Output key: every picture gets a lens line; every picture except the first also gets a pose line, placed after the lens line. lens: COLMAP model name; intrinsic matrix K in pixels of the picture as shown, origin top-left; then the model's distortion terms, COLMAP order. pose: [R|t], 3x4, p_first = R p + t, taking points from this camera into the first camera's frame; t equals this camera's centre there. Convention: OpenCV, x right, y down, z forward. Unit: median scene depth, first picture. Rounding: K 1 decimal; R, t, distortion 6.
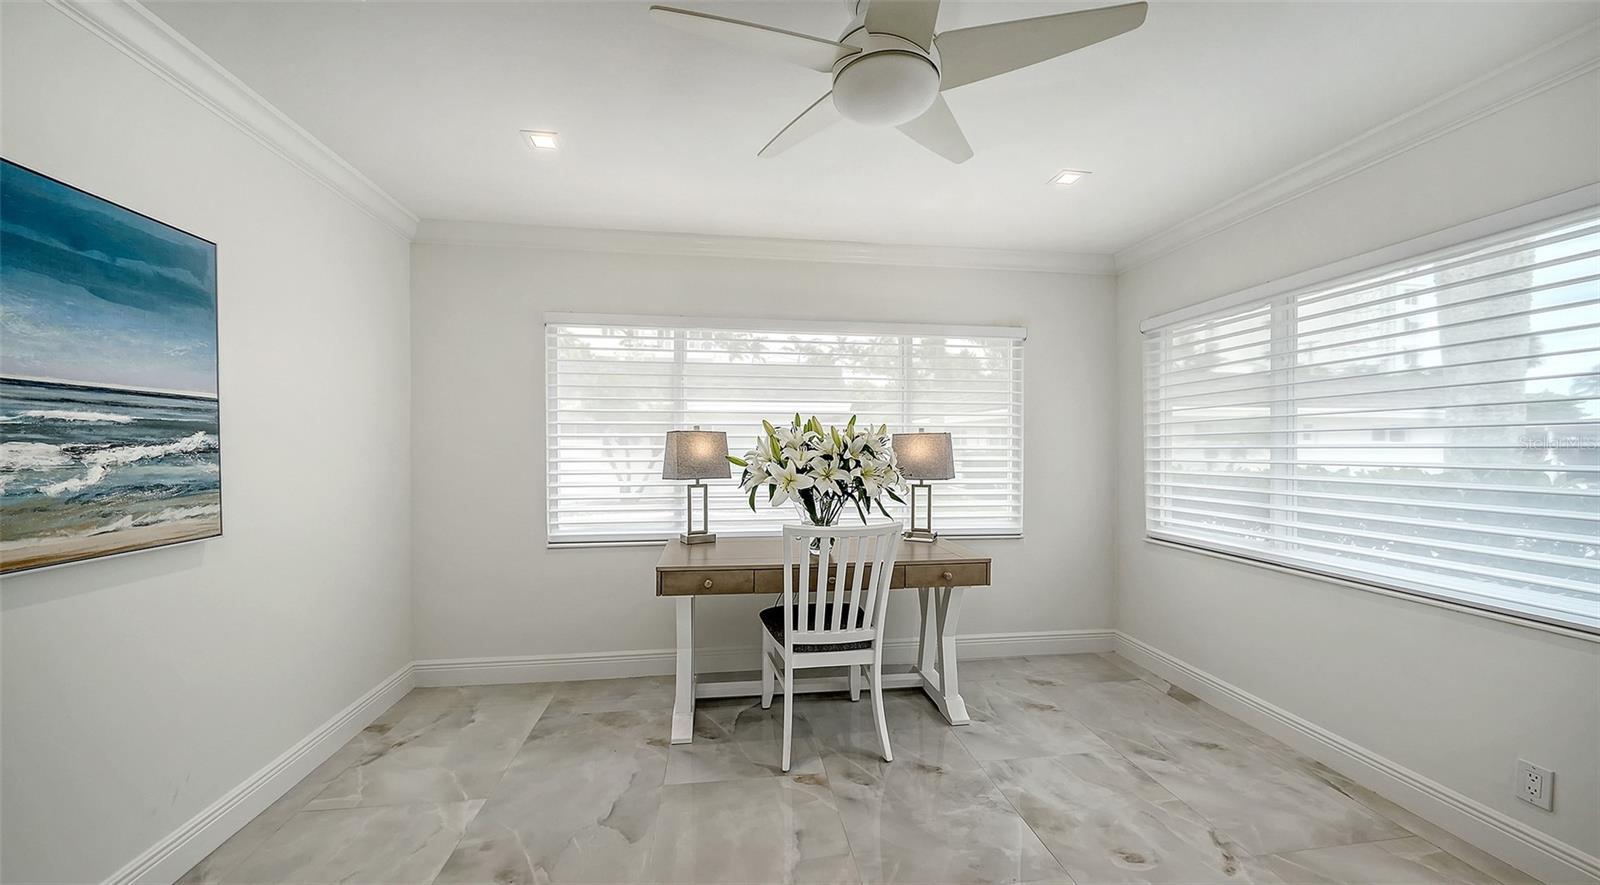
lens RADIAL K [[586.2, 0, 797.1], [0, 586.2, 443.0], [0, 0, 1]] dist [-0.000297, -0.000001]
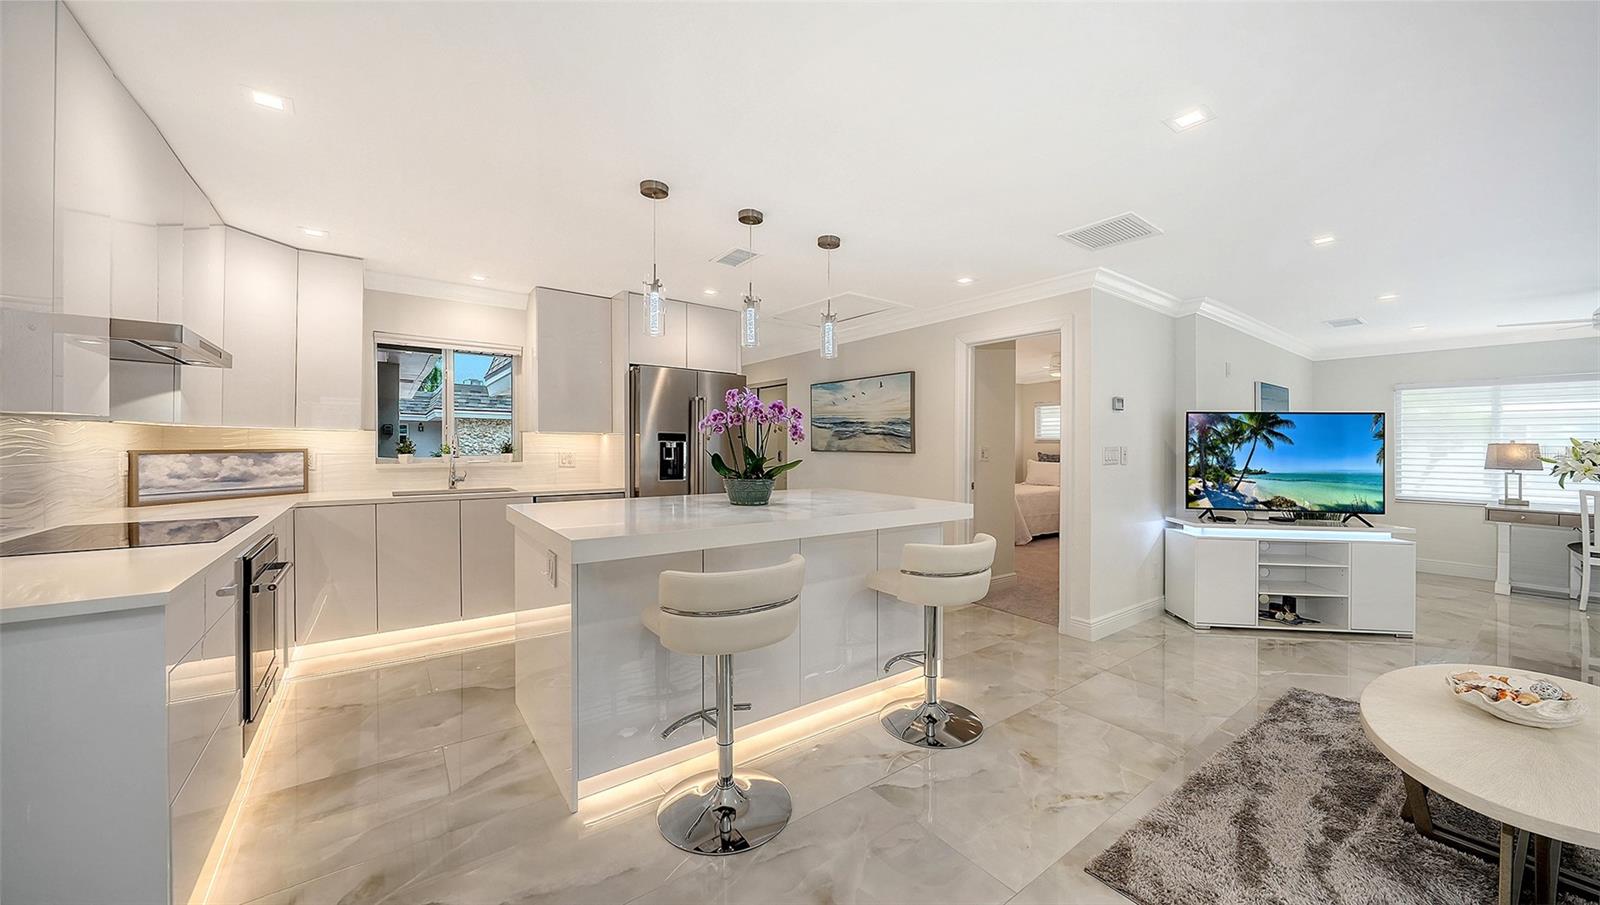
lens RADIAL K [[559.2, 0, 809.7], [0, 559.2, 442.1], [0, 0, 1]] dist [-0.006325, -0.000831]
pose [[0.488846, -0.002318, -0.872367, 0.272733], [-0.003171, 0.999985, -0.004434, -0.010364], [0.872364, 0.004934, 0.488832, -1.842426]]
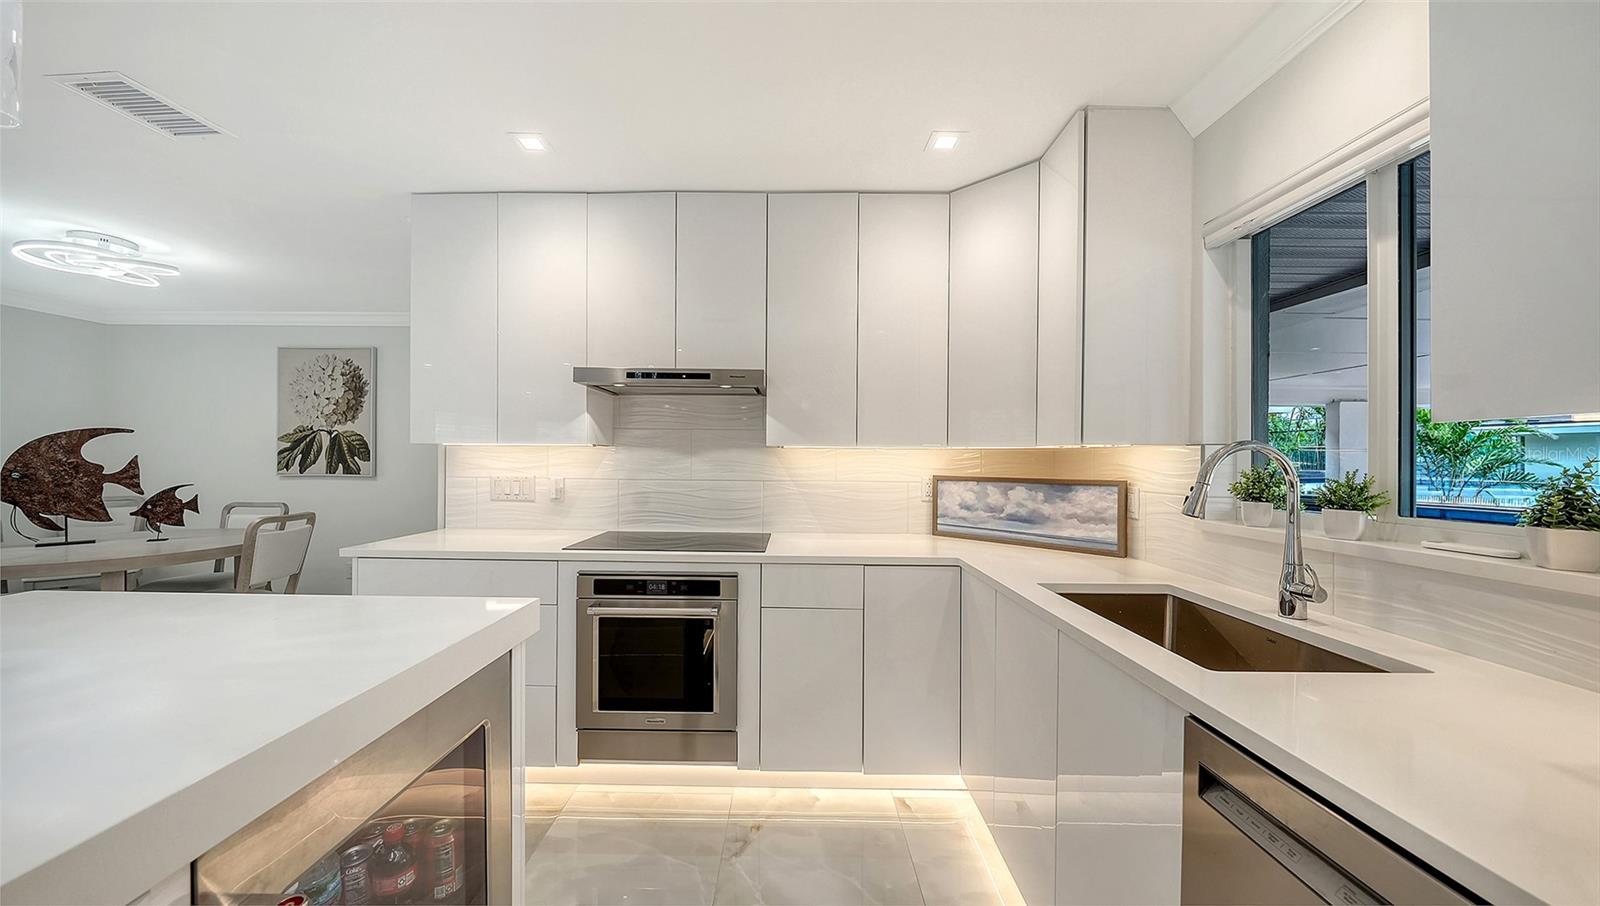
lens RADIAL K [[559.2, 0, 781.5], [0, 559.2, 455.6], [0, 0, 1]] dist [-0.006325, -0.000831]
pose [[-0.985201, -0.011294, 0.171032, -0.946839], [-0.013474, 0.999842, -0.011589, -0.015570], [-0.170874, -0.013722, -0.985197, -1.461929]]
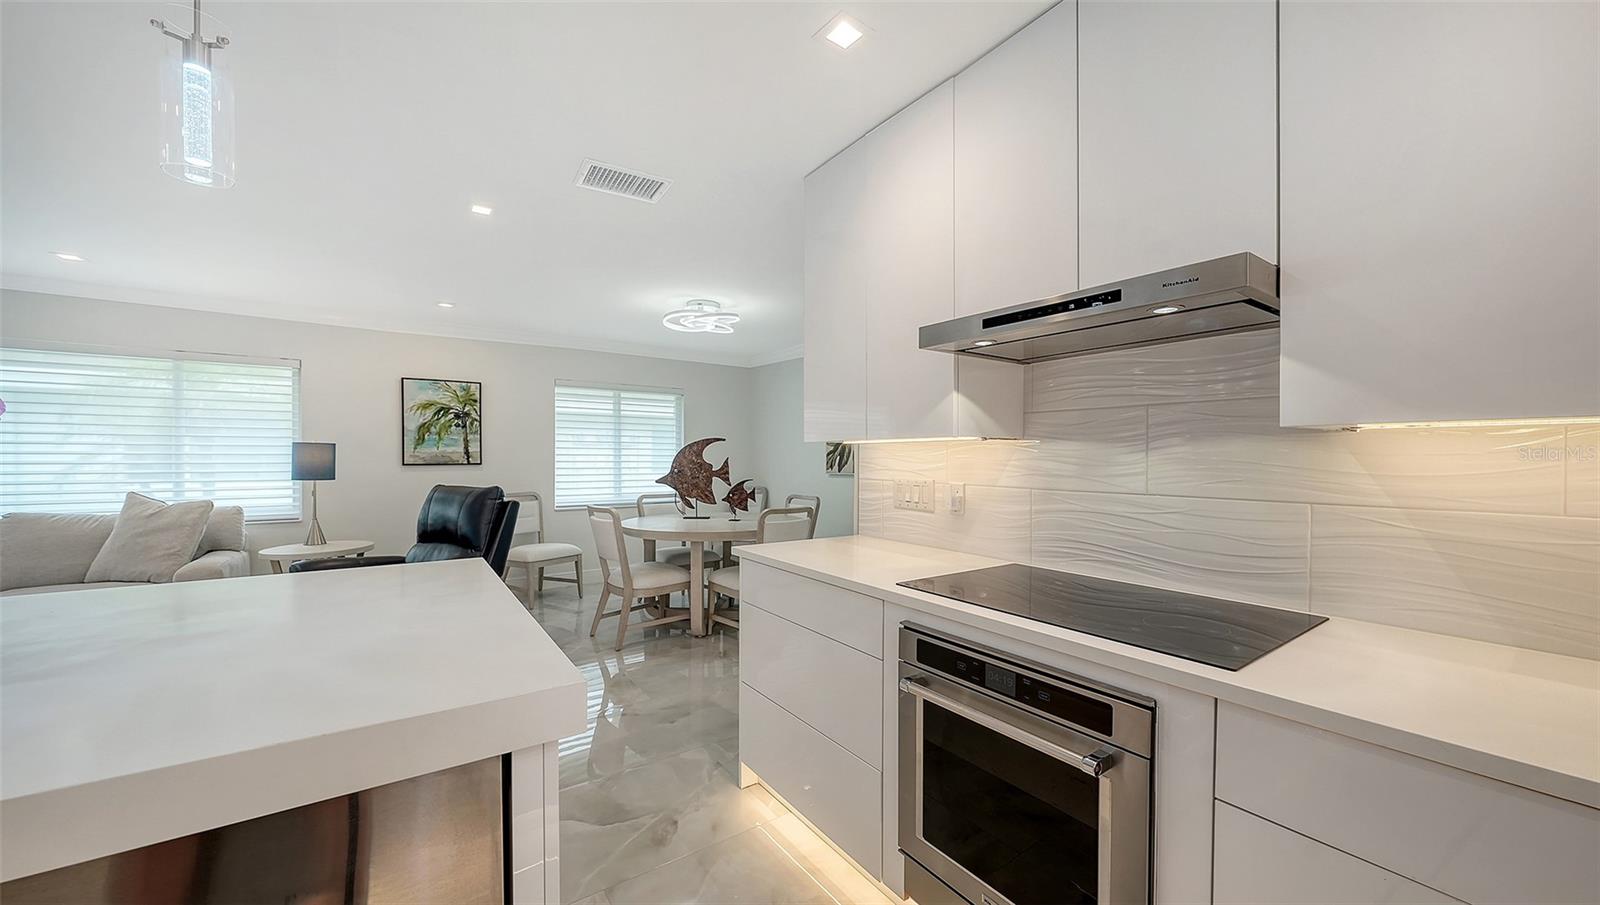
lens RADIAL K [[572.7, 0, 796.7], [0, 572.7, 457.3], [0, 0, 1]] dist [-0.013246, 0.000009]
pose [[-0.440306, -0.005949, 0.897828, -0.976463], [-0.011679, 0.999931, 0.000899, -0.015412], [-0.897772, -0.010090, -0.440345, -1.798555]]
